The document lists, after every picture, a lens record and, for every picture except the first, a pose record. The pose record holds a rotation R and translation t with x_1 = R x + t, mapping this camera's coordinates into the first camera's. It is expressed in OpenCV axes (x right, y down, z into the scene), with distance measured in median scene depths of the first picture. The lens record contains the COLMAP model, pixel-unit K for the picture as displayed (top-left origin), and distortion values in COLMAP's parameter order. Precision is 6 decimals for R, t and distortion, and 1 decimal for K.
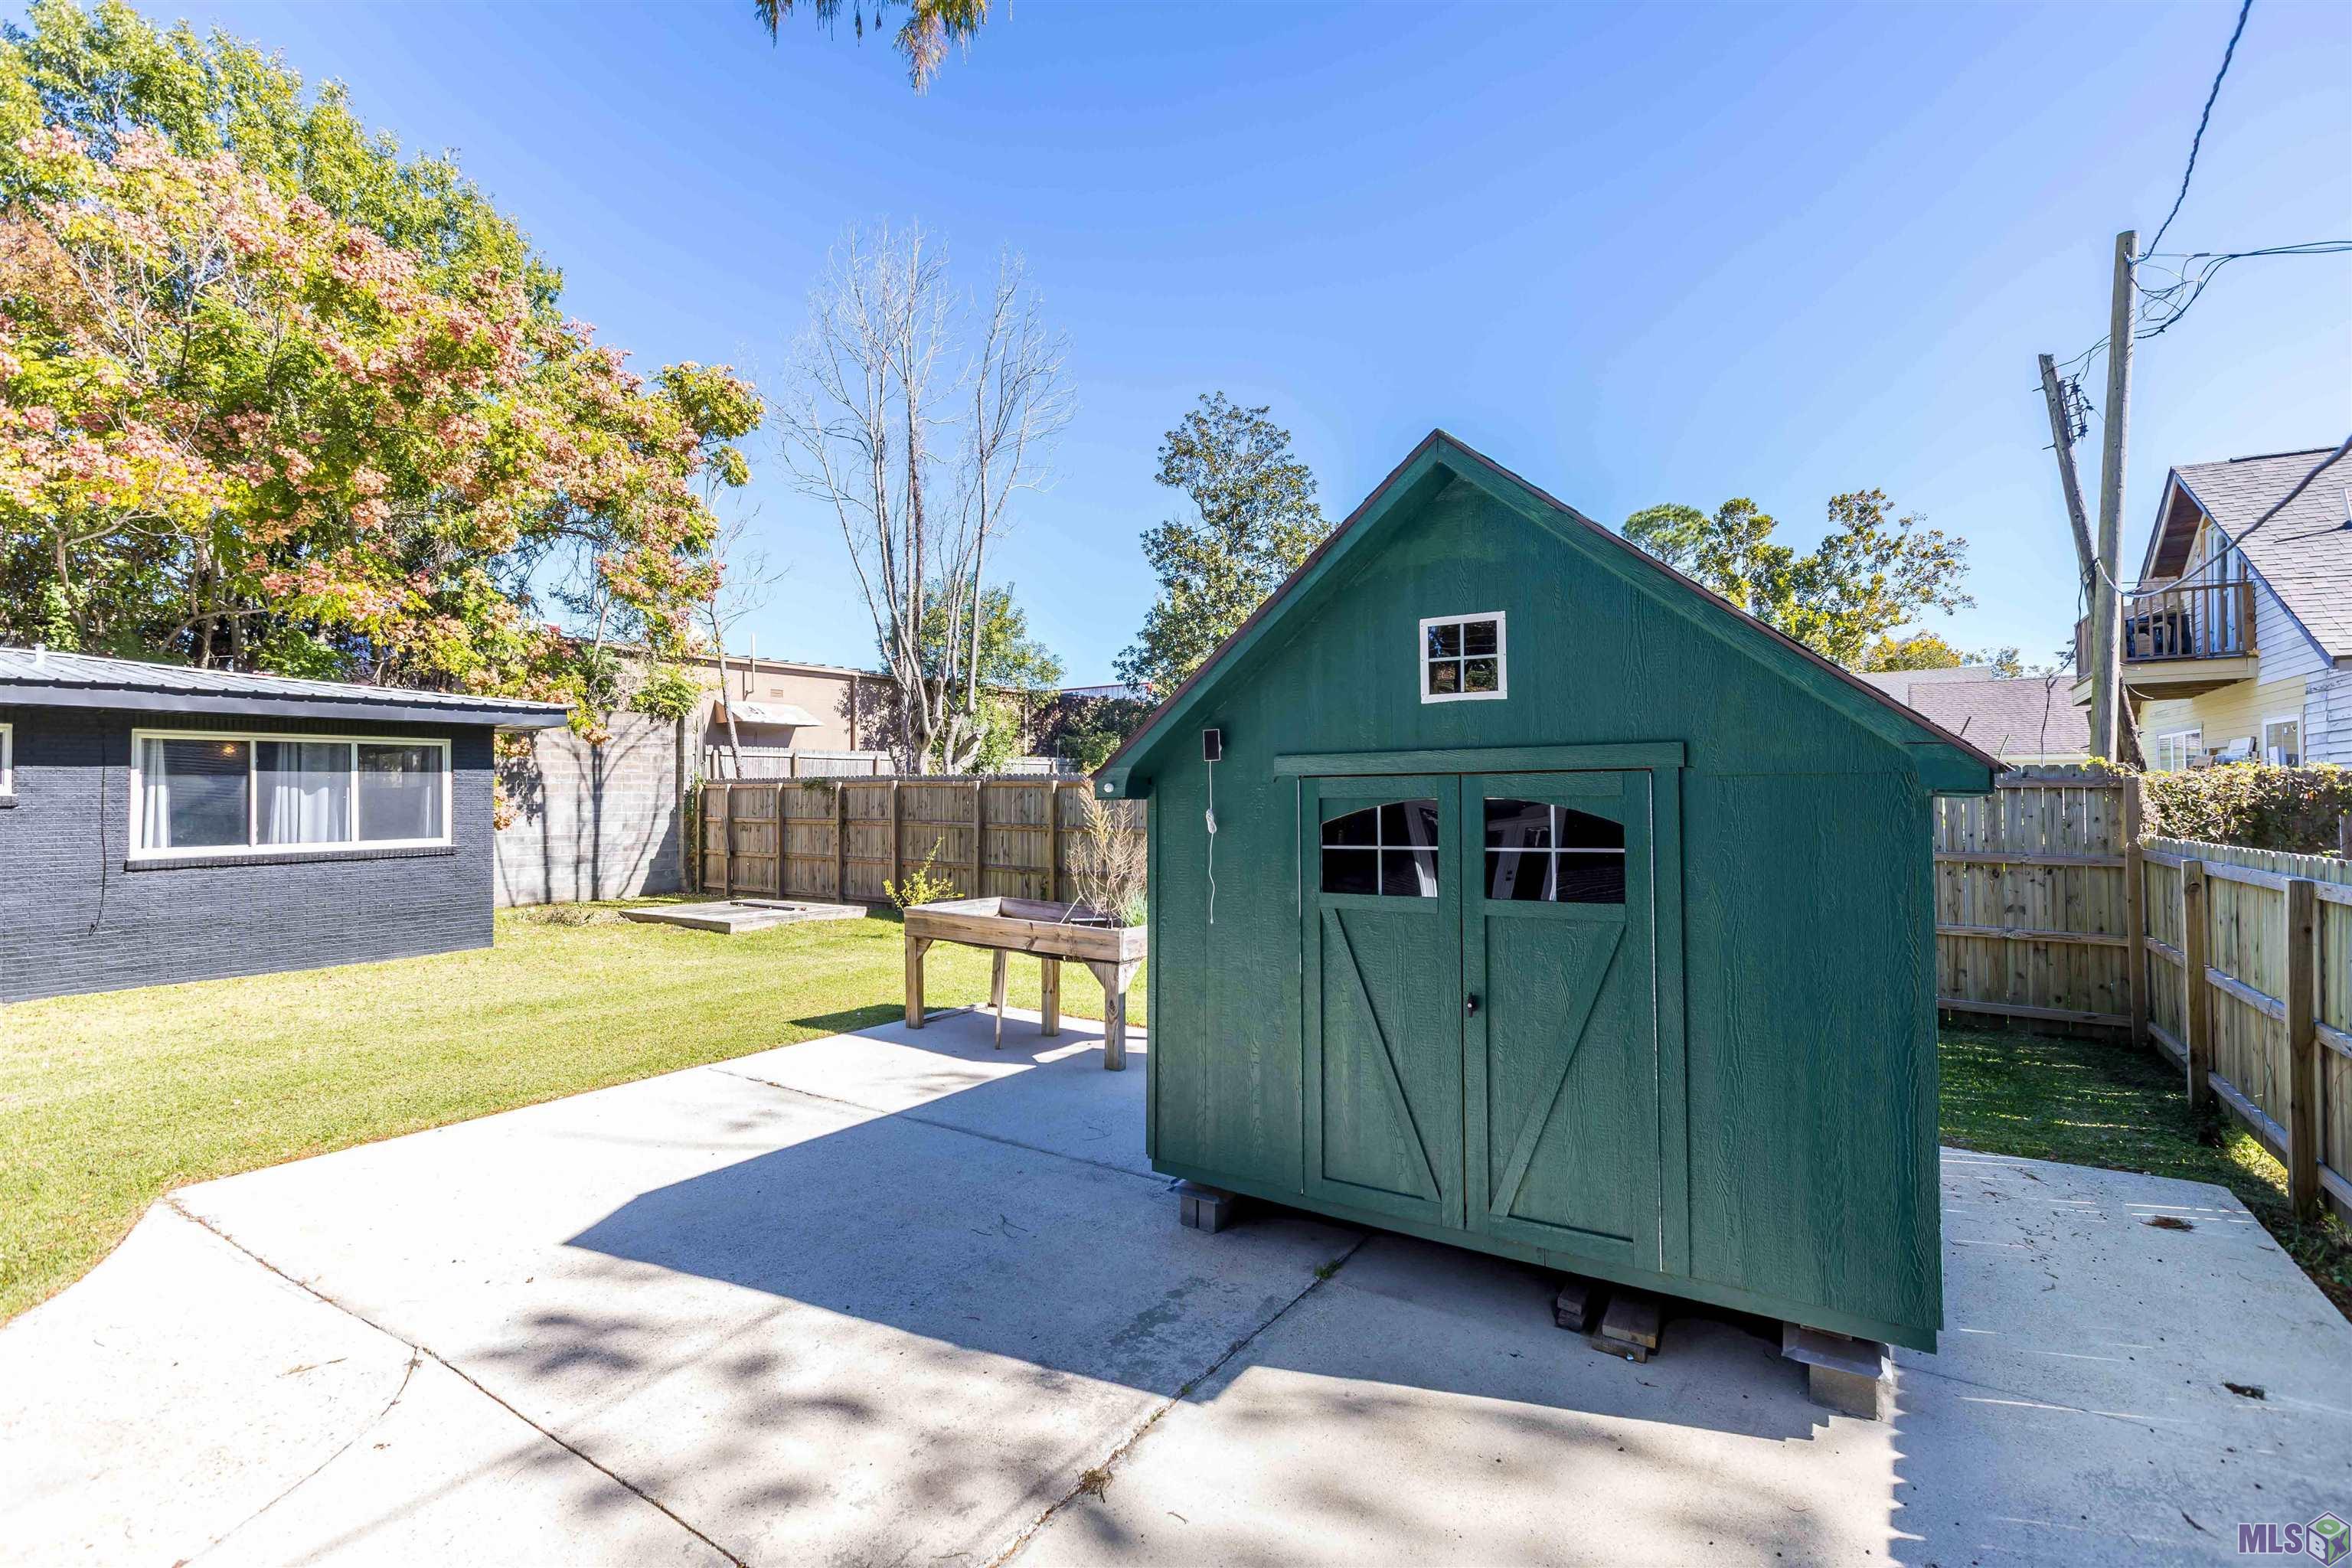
lens RADIAL K [[1060.9, 0, 1149.1], [0, 1060.9, 768.9], [0, 0, 1]] dist [0.000997, 0.000160]
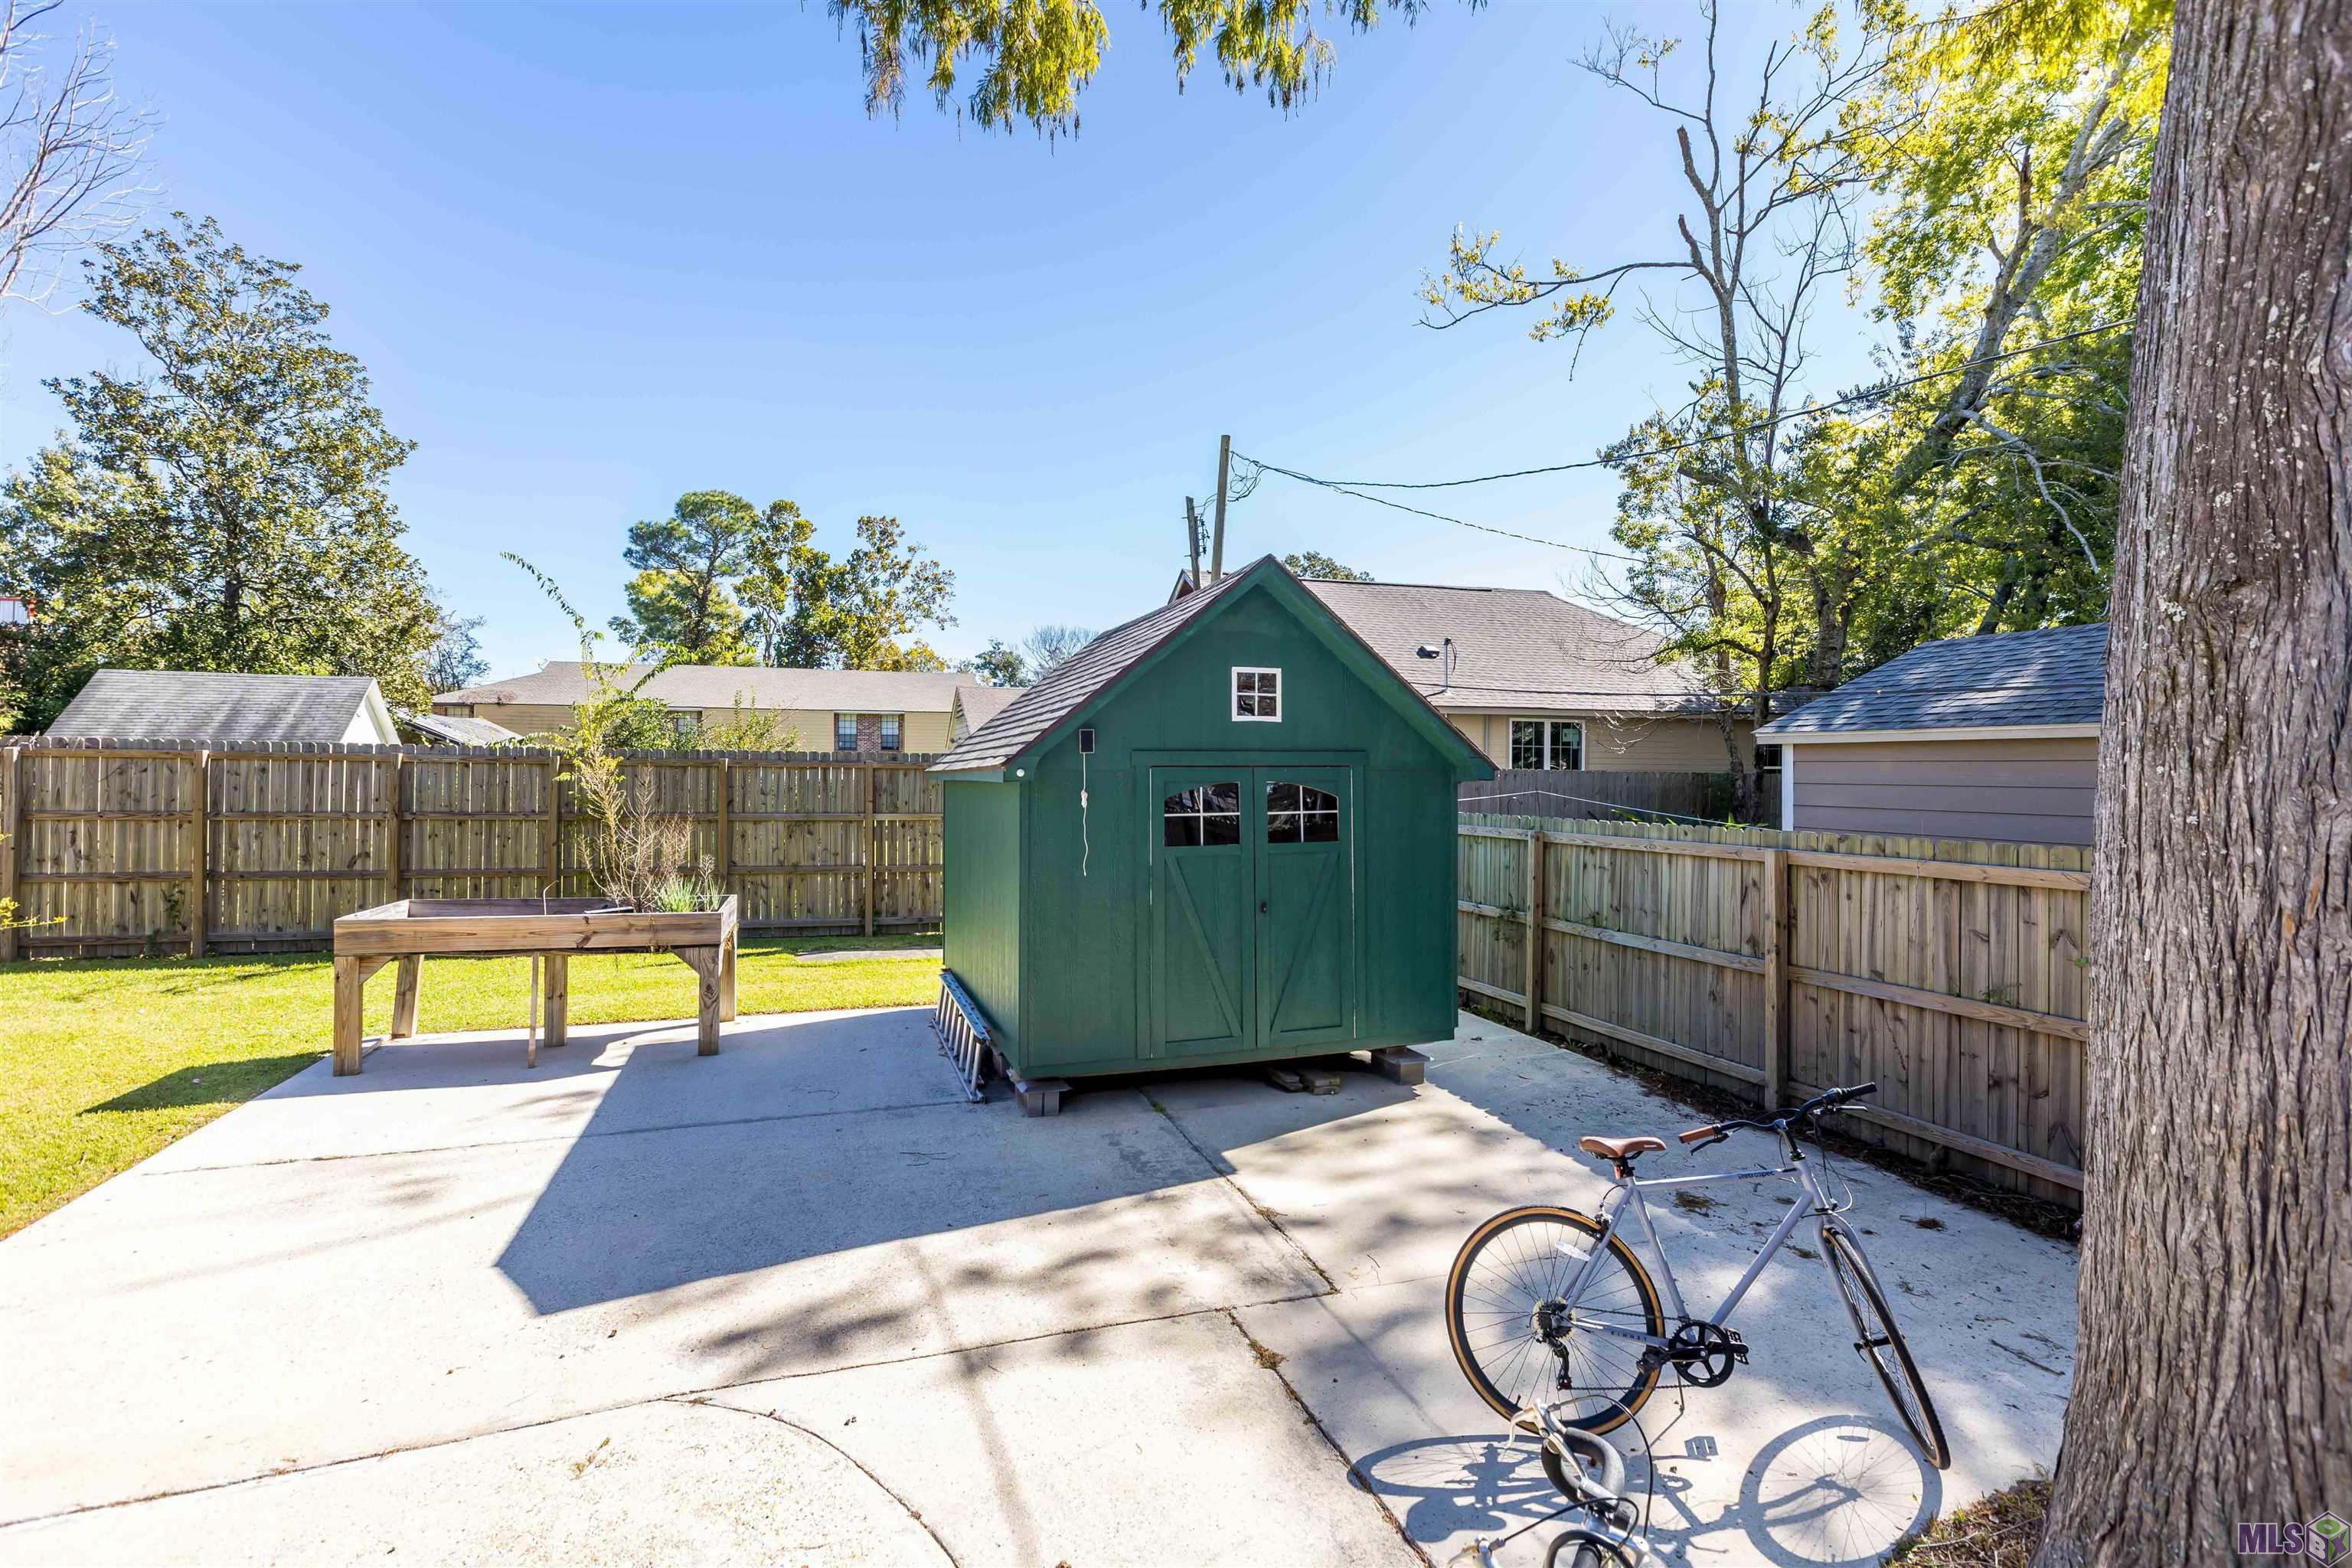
lens RADIAL K [[1061.7, 0, 1187.5], [0, 1061.7, 760.4], [0, 0, 1]] dist [0.000522, 0.000341]
pose [[0.600058, 0.015143, 0.799813, -0.439069], [-0.027272, 0.999627, 0.001535, -0.001785], [-0.799491, -0.022733, 0.600247, 0.049200]]
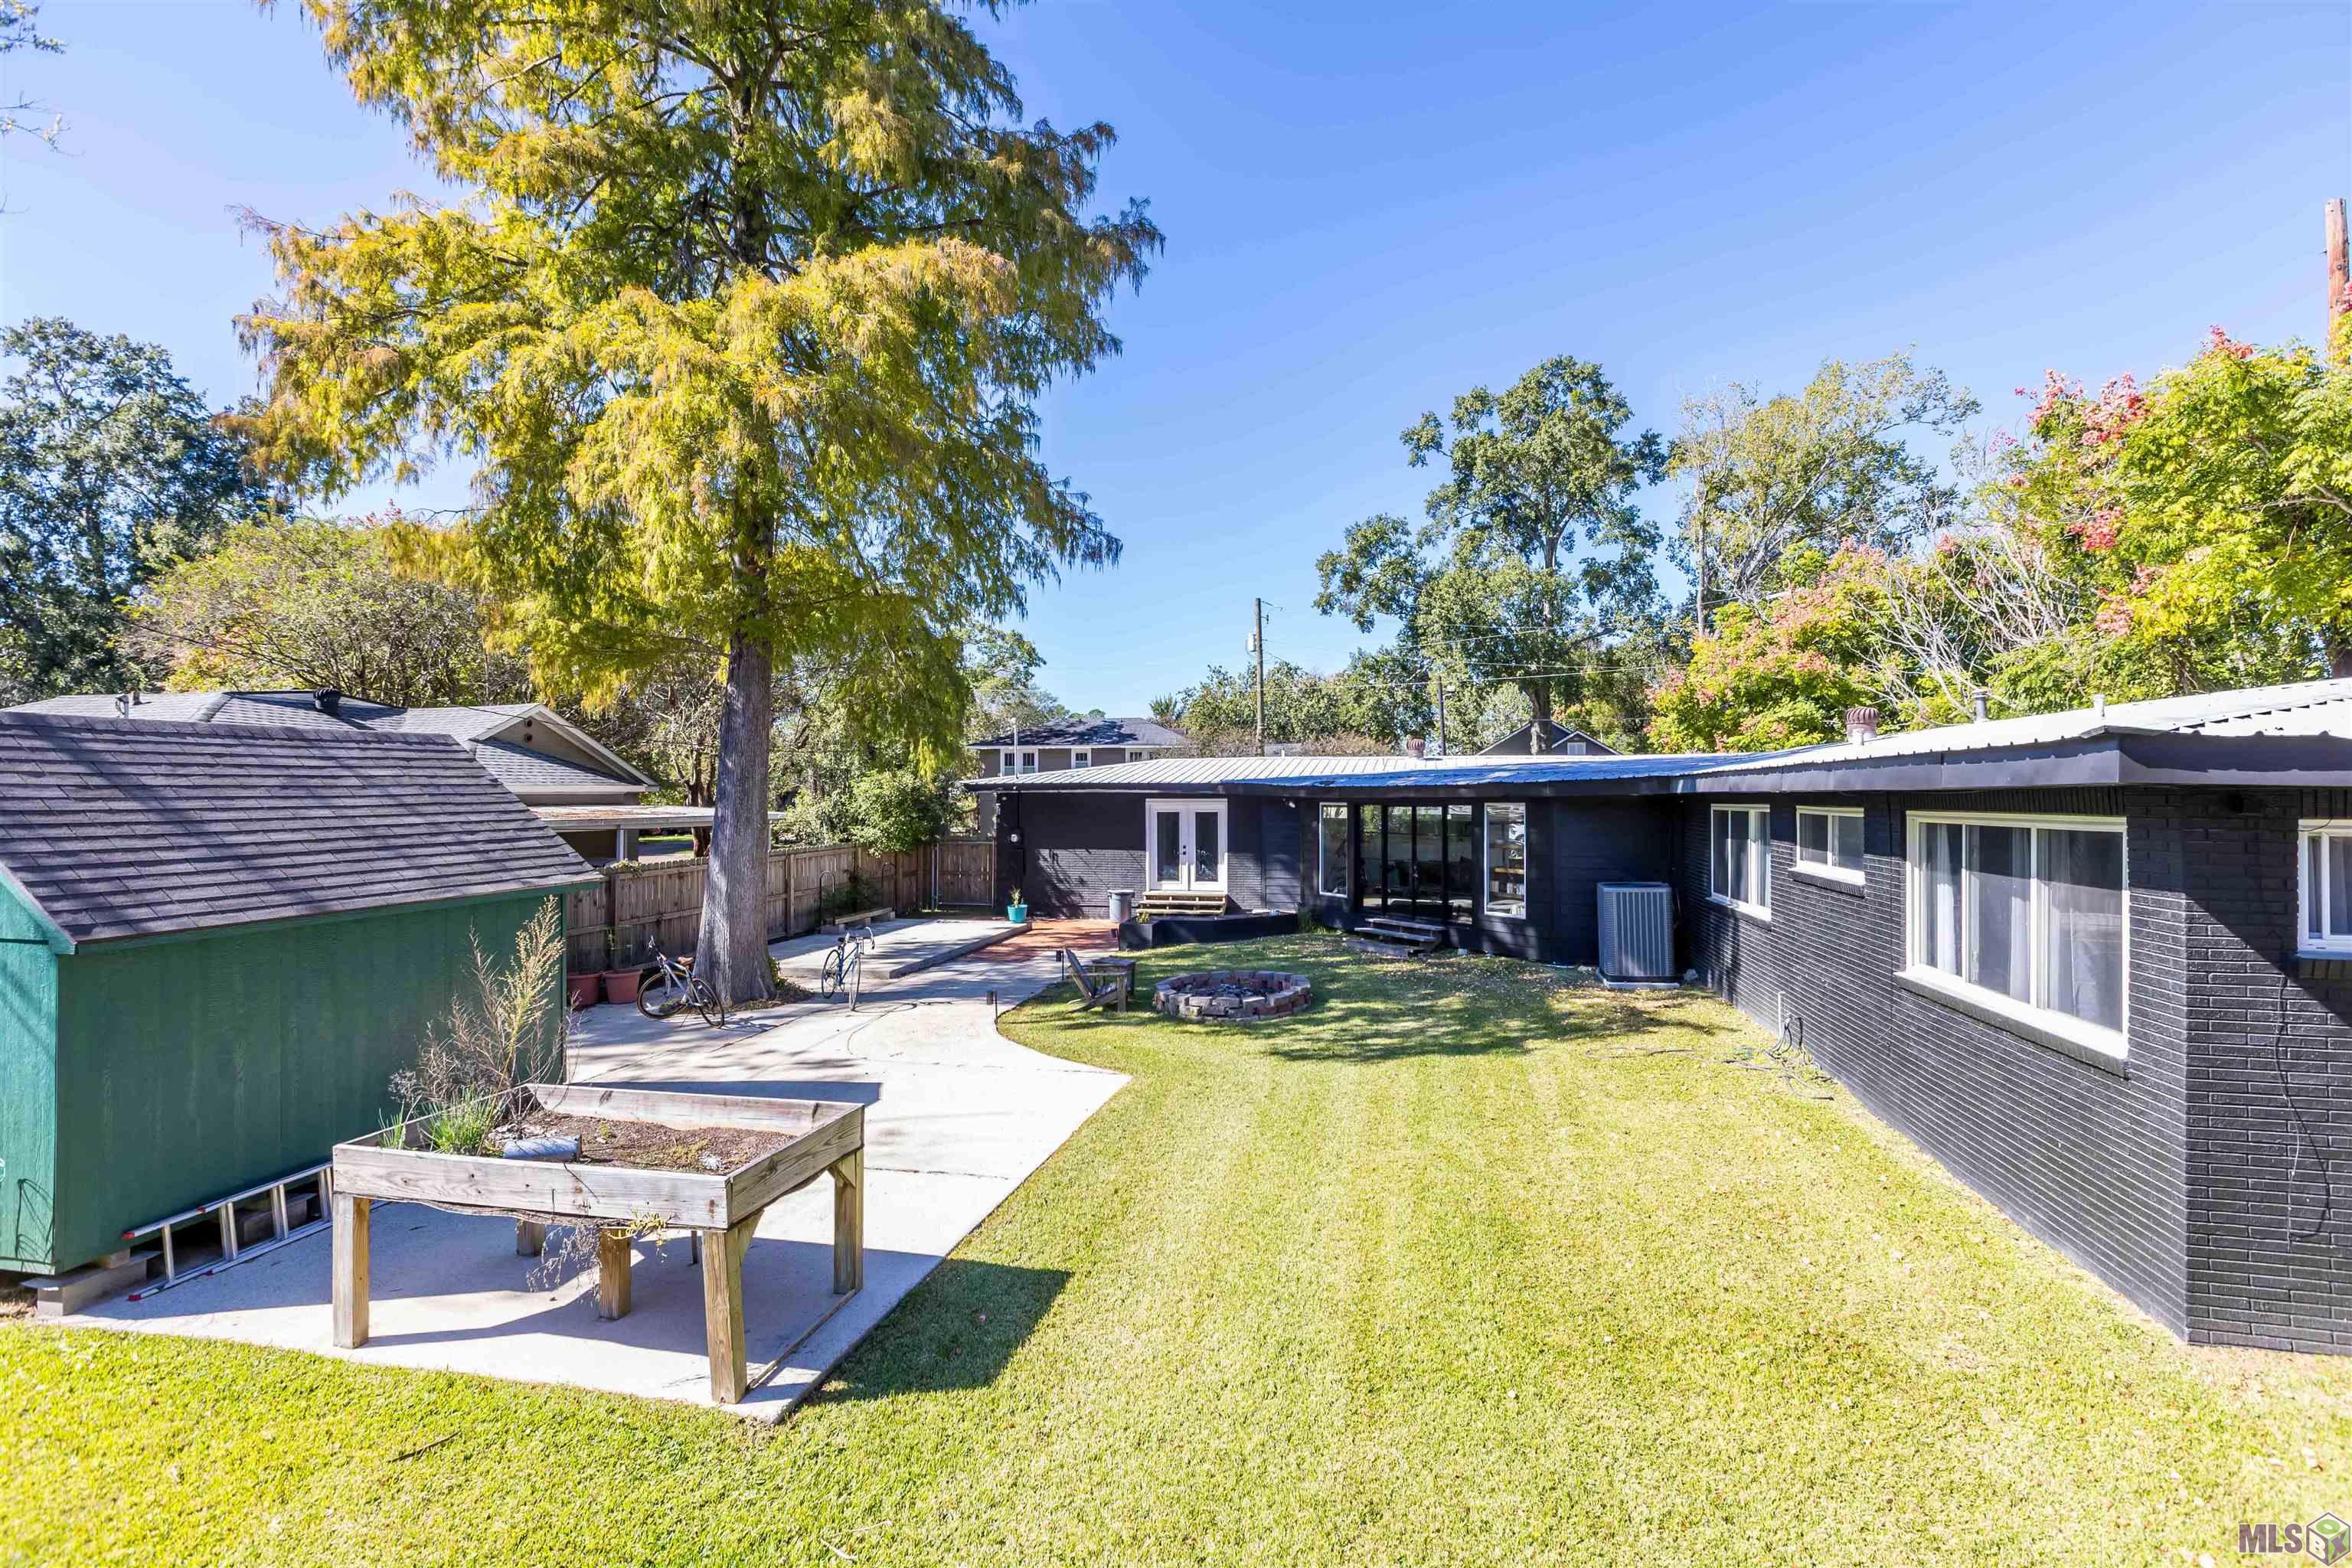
lens RADIAL K [[1061.6, 0, 1183.9], [0, 1061.6, 810.6], [0, 0, 1]] dist [0.000743, 0.000088]
pose [[-0.933256, 0.013559, -0.358957, -0.164442], [0.015025, 0.999886, -0.001294, -0.046609], [0.358899, -0.006601, -0.933353, 1.581277]]
